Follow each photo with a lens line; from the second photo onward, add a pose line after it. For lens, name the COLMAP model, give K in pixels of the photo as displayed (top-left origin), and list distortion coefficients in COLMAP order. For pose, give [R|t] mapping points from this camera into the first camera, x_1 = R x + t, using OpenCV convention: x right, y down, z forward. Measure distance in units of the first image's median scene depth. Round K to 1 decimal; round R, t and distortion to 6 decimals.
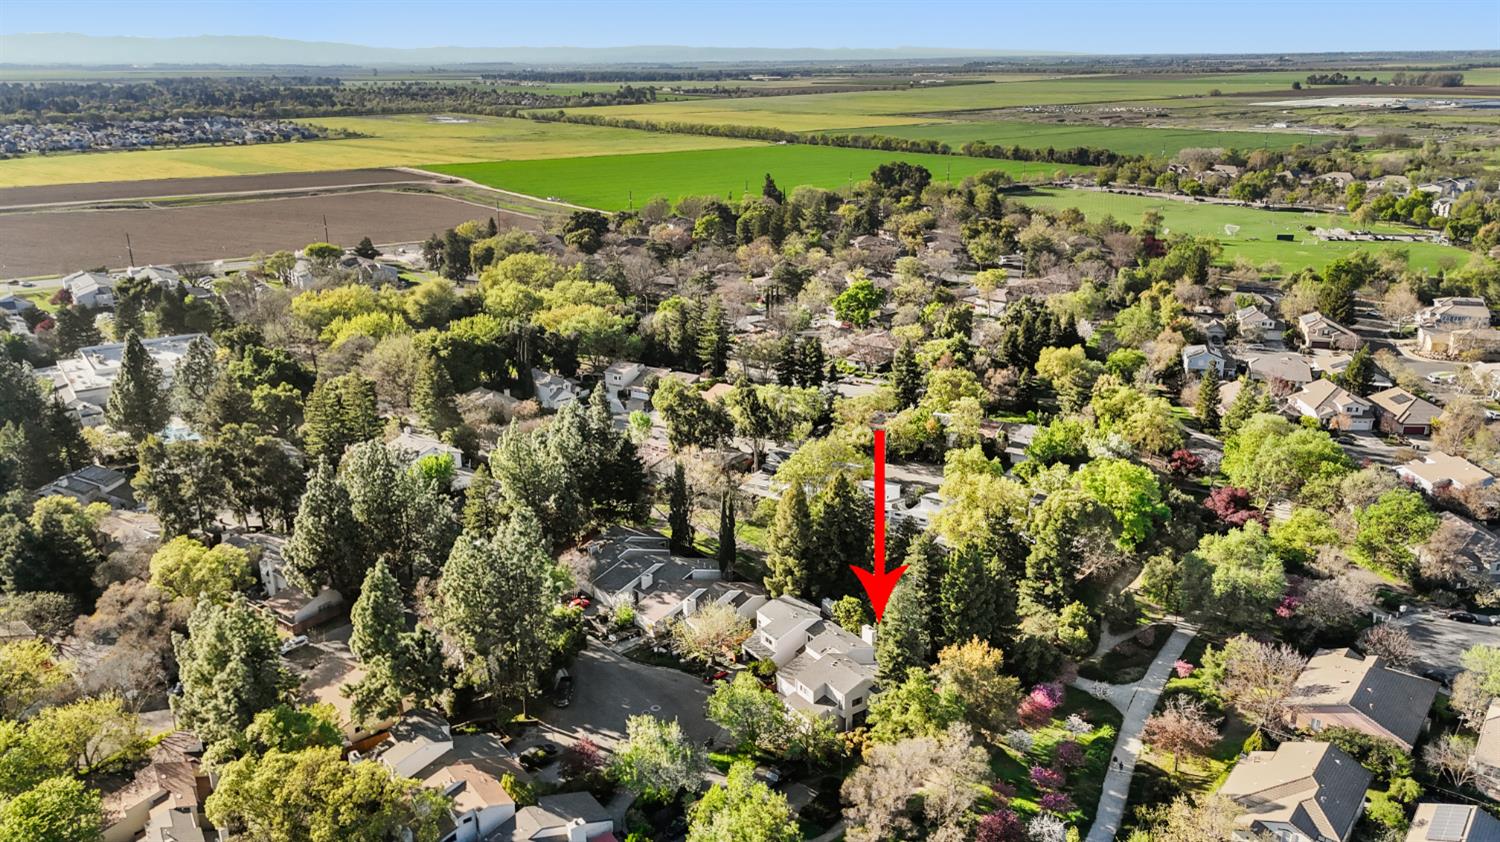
lens RADIAL K [[1104.5, 0, 743.4], [0, 1104.5, 421.7], [0, 0, 1]] dist [0.098812, -0.080324]
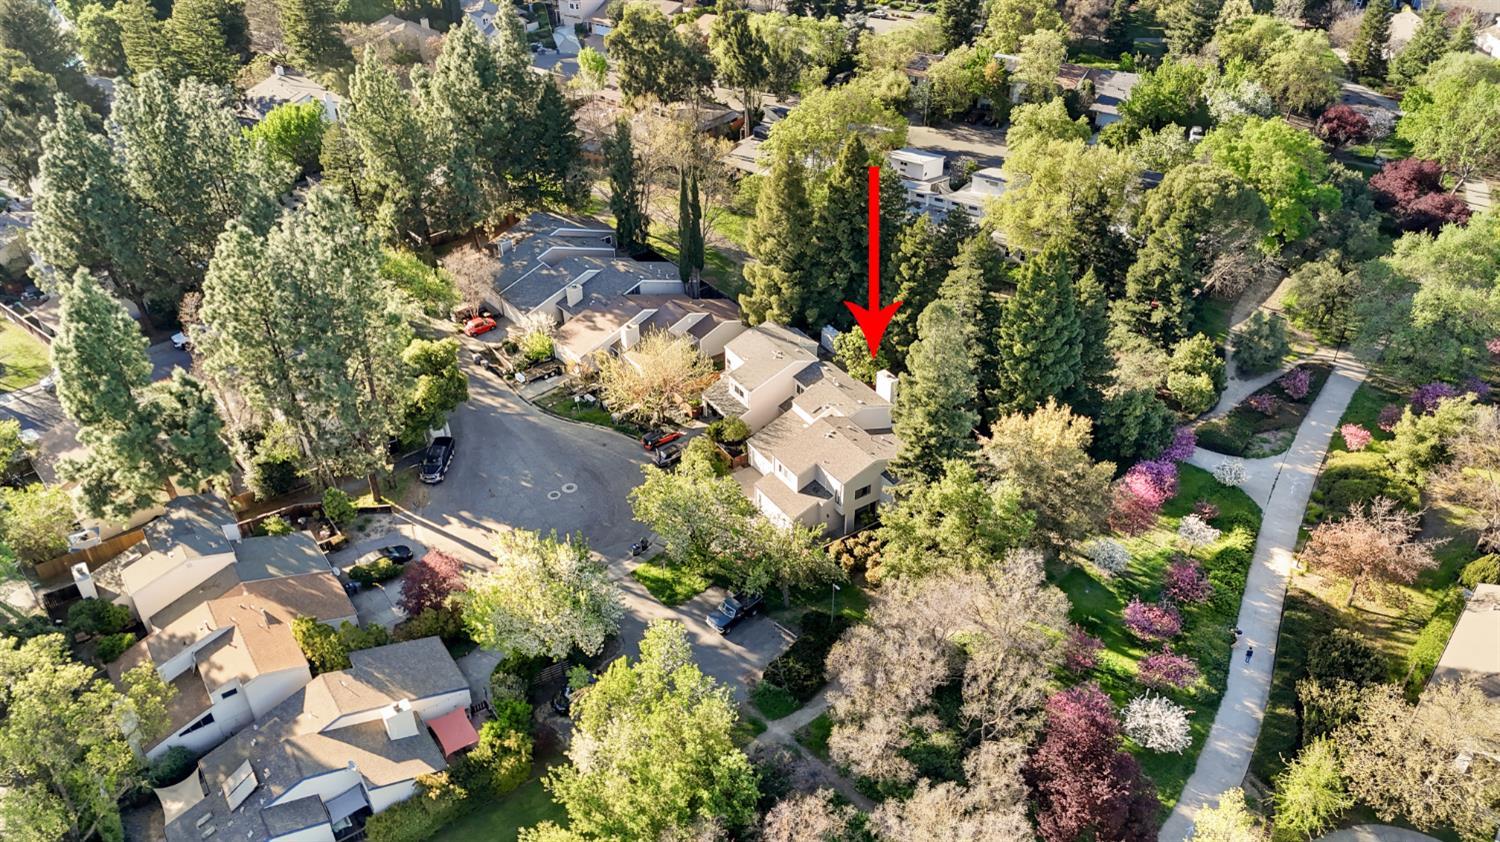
lens RADIAL K [[1104.5, 0, 743.4], [0, 1104.5, 421.7], [0, 0, 1]] dist [0.098812, -0.080324]
pose [[0.999639, 0.015484, -0.021966, 0.038171], [-0.008505, 0.957604, 0.287961, 0.018695], [0.025494, -0.287670, 0.957390, 0.323559]]
